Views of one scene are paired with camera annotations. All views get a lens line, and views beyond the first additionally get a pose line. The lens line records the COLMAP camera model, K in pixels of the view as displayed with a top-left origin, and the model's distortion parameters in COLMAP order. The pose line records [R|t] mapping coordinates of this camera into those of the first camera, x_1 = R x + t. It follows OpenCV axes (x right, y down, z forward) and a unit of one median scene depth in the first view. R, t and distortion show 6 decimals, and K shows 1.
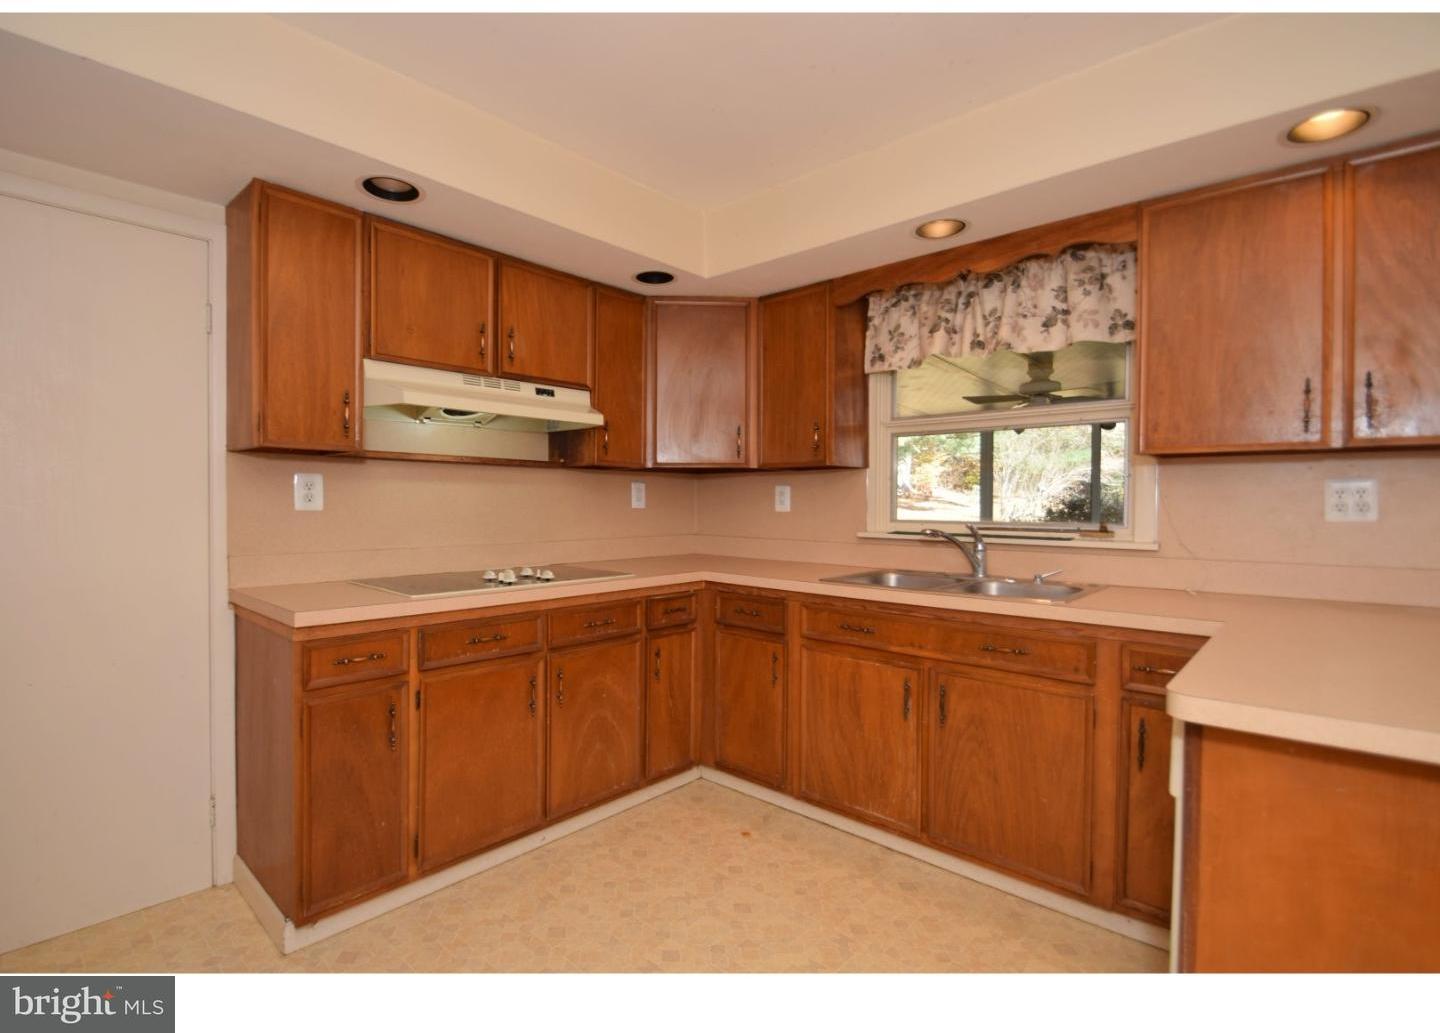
lens RADIAL K [[689.5, 0, 720.0], [0, 689.5, 516.5], [0, 0, 1]] dist [0.001986, 0.000324]
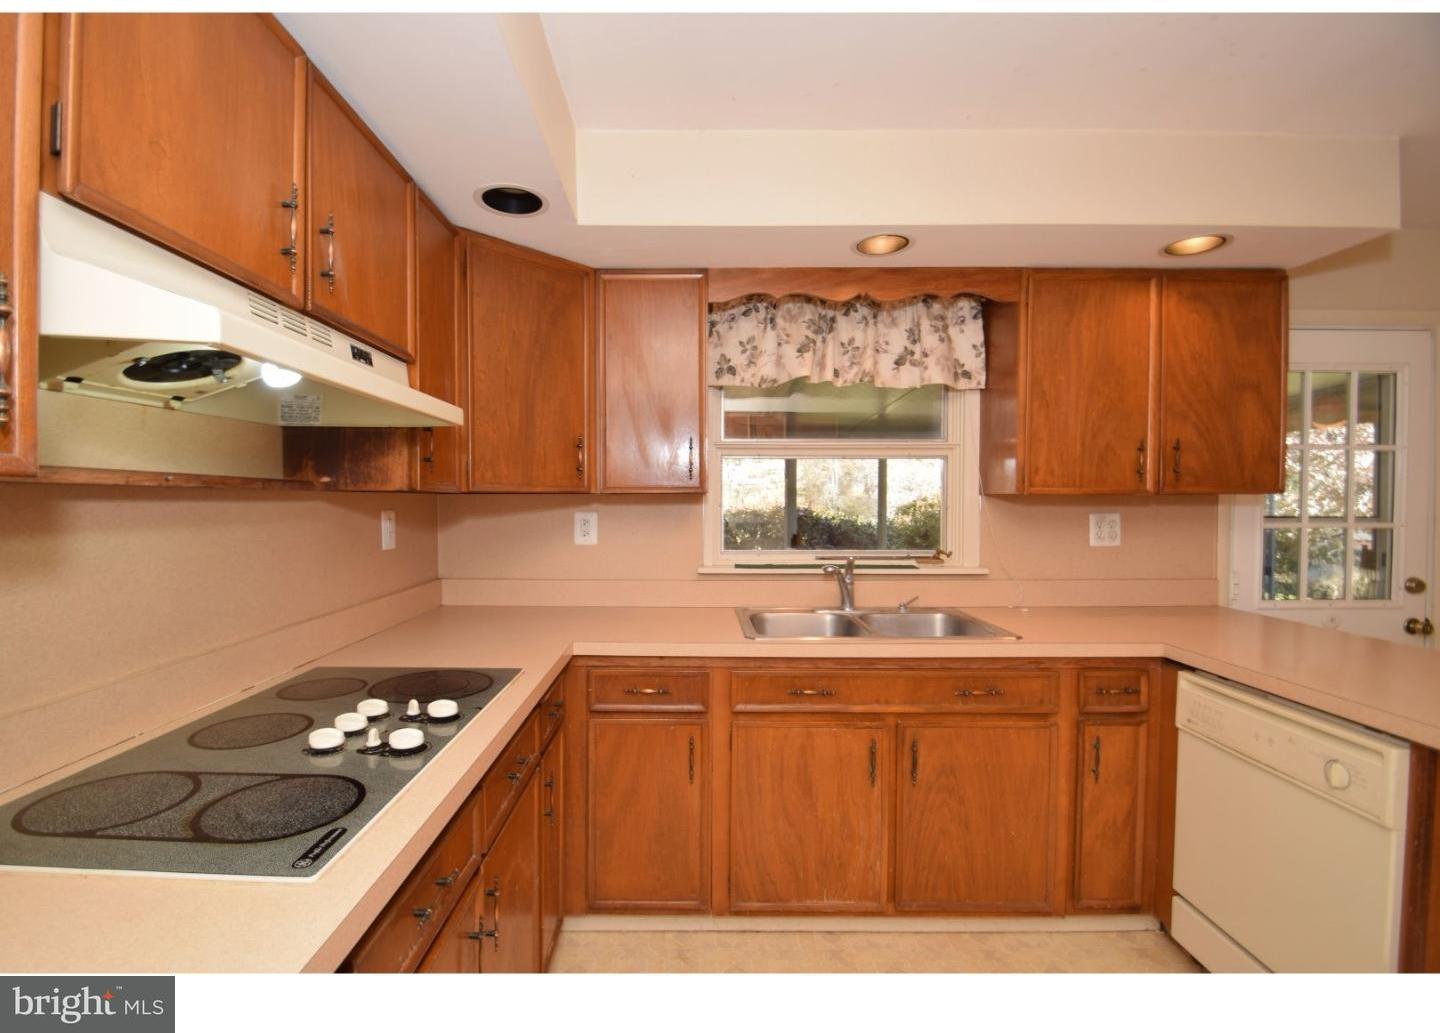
lens RADIAL K [[642.4, 0, 720.0], [0, 642.4, 516.5], [0, 0, 1]] dist [0.018375, -0.026583]
pose [[0.744594, -0.017624, 0.667285, -0.416017], [0.015262, 0.999840, 0.009377, -0.063492], [-0.667344, 0.003202, 0.744743, 0.494709]]
